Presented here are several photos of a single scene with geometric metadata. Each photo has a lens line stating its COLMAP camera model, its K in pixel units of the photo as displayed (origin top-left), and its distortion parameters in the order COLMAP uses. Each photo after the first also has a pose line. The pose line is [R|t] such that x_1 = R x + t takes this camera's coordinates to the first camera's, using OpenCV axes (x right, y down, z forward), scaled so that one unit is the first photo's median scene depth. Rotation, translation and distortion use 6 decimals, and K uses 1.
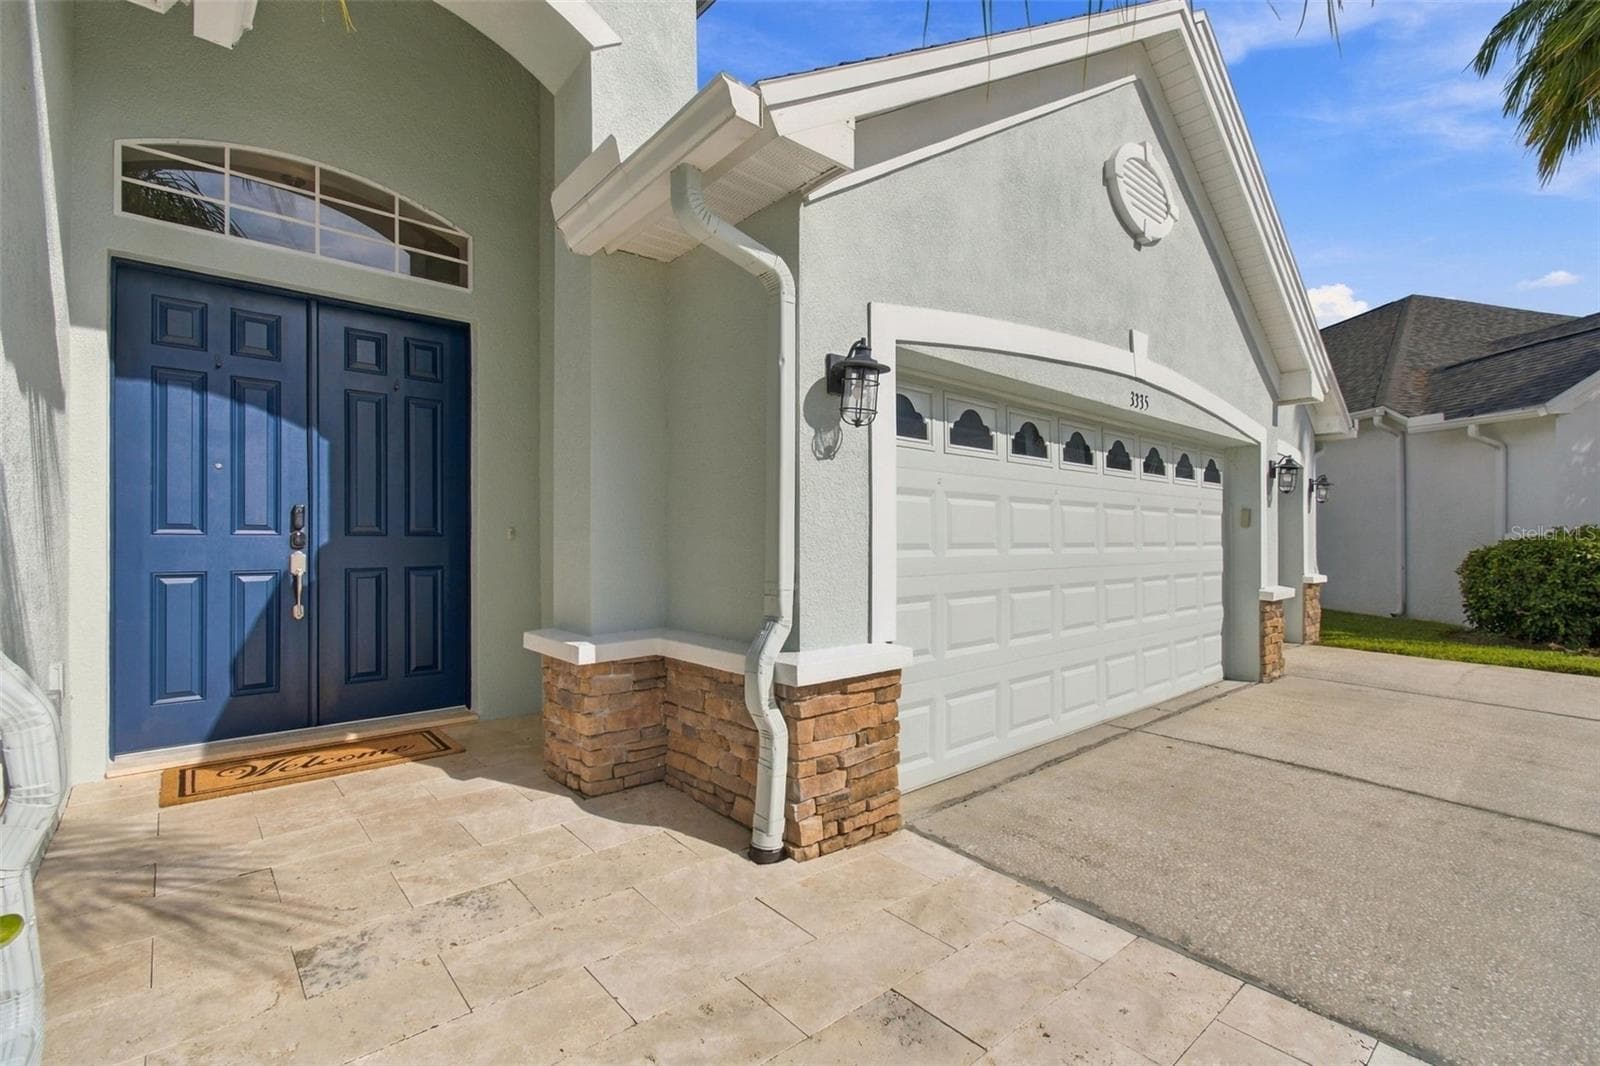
lens RADIAL K [[702.8, 0, 801.4], [0, 702.8, 543.1], [0, 0, 1]] dist [-0.012928, 0.001791]
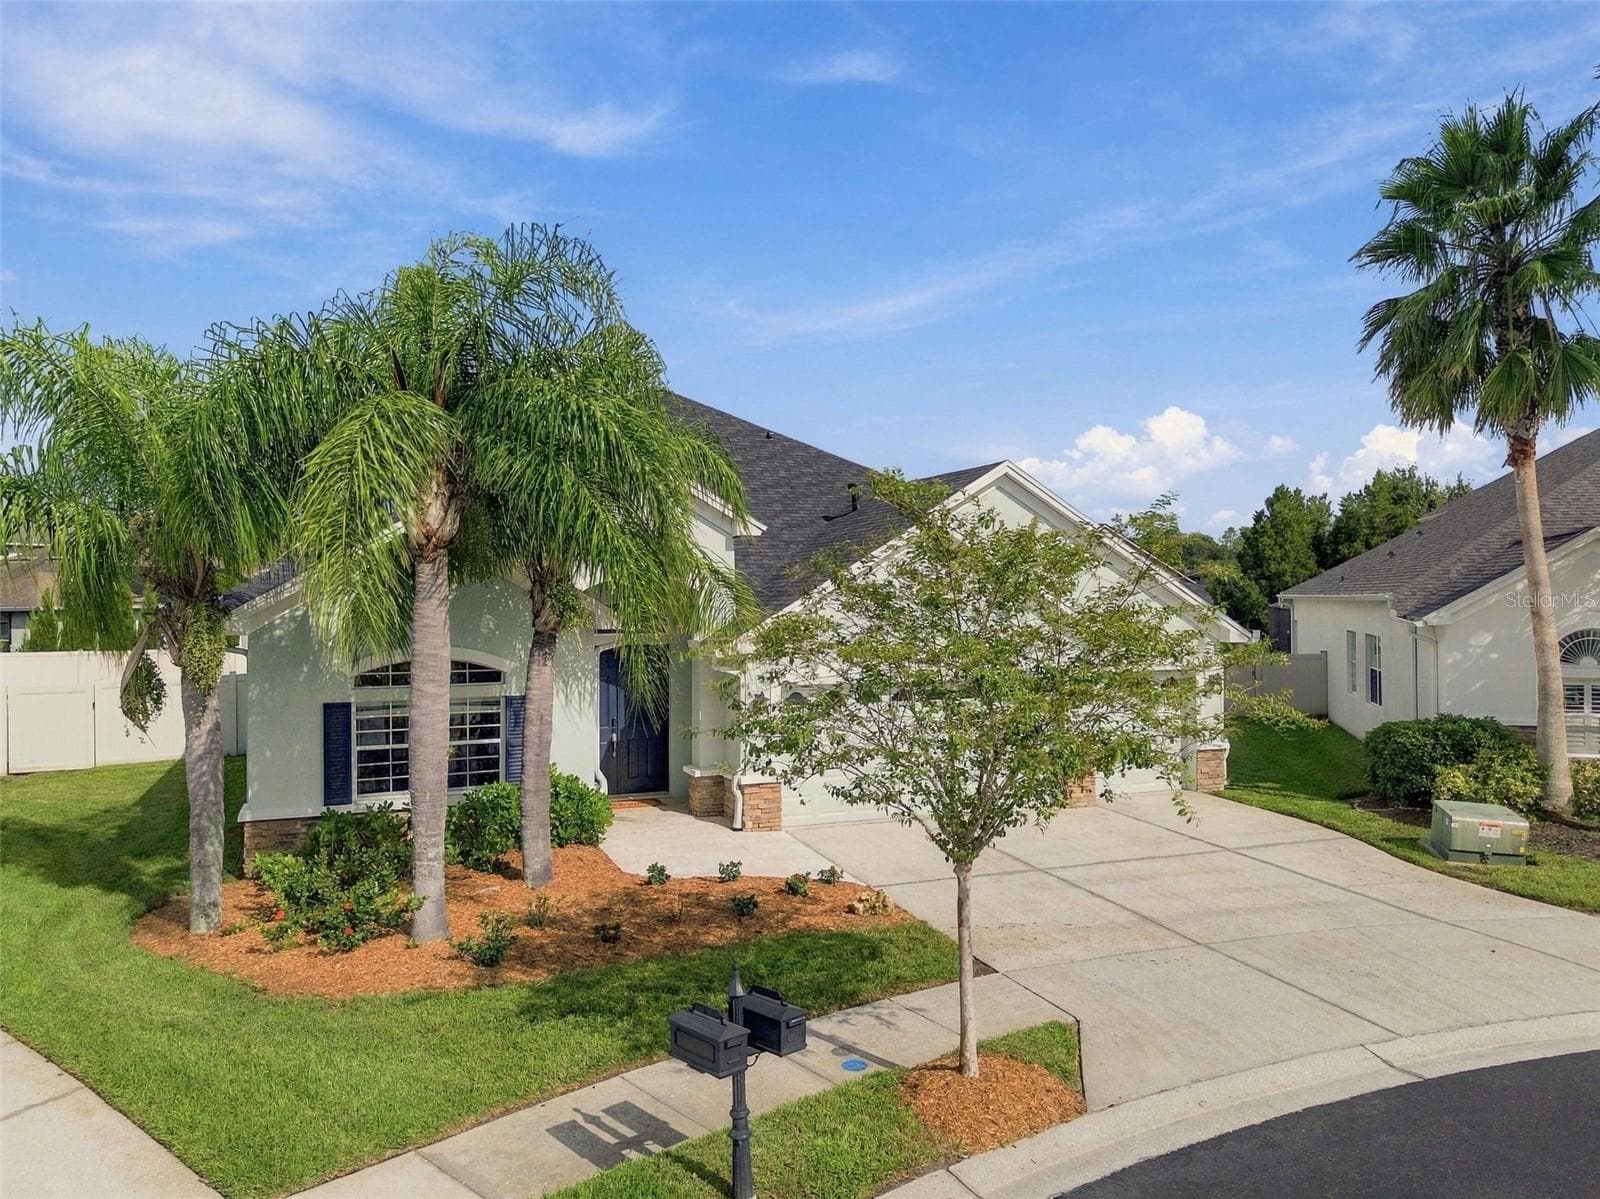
lens RADIAL K [[1101.7, 0, 803.6], [0, 1101.7, 597.5], [0, 0, 1]] dist [0.032512, -0.017082]
pose [[0.942808, -0.003583, -0.333317, 2.096460], [0.001452, 0.999977, -0.006643, -0.703506], [0.333333, 0.005779, 0.942791, -4.134178]]
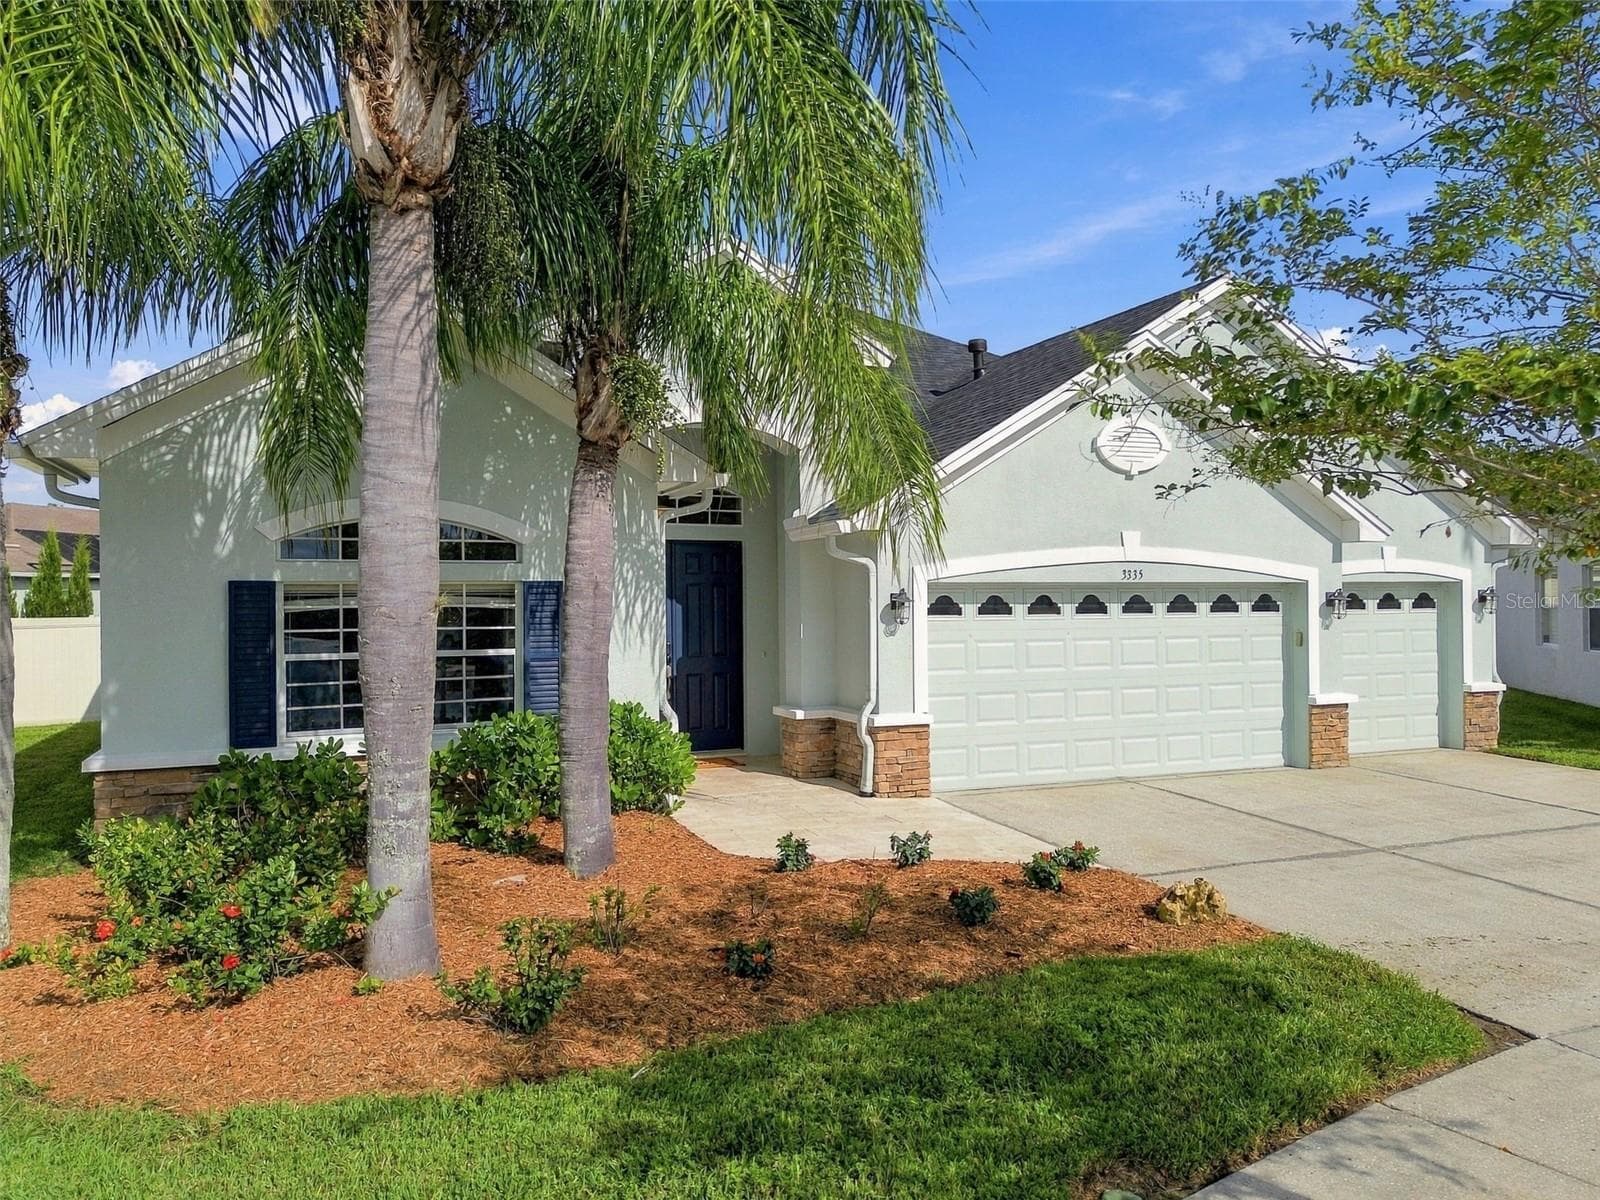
lens RADIAL K [[1101.7, 0, 797.4], [0, 1101.7, 604.7], [0, 0, 1]] dist [0.032512, -0.017082]
pose [[0.946597, -0.006675, -0.322349, 0.922778], [0.005020, 0.999970, -0.005964, -0.198597], [0.322379, 0.004027, 0.946602, -2.614375]]
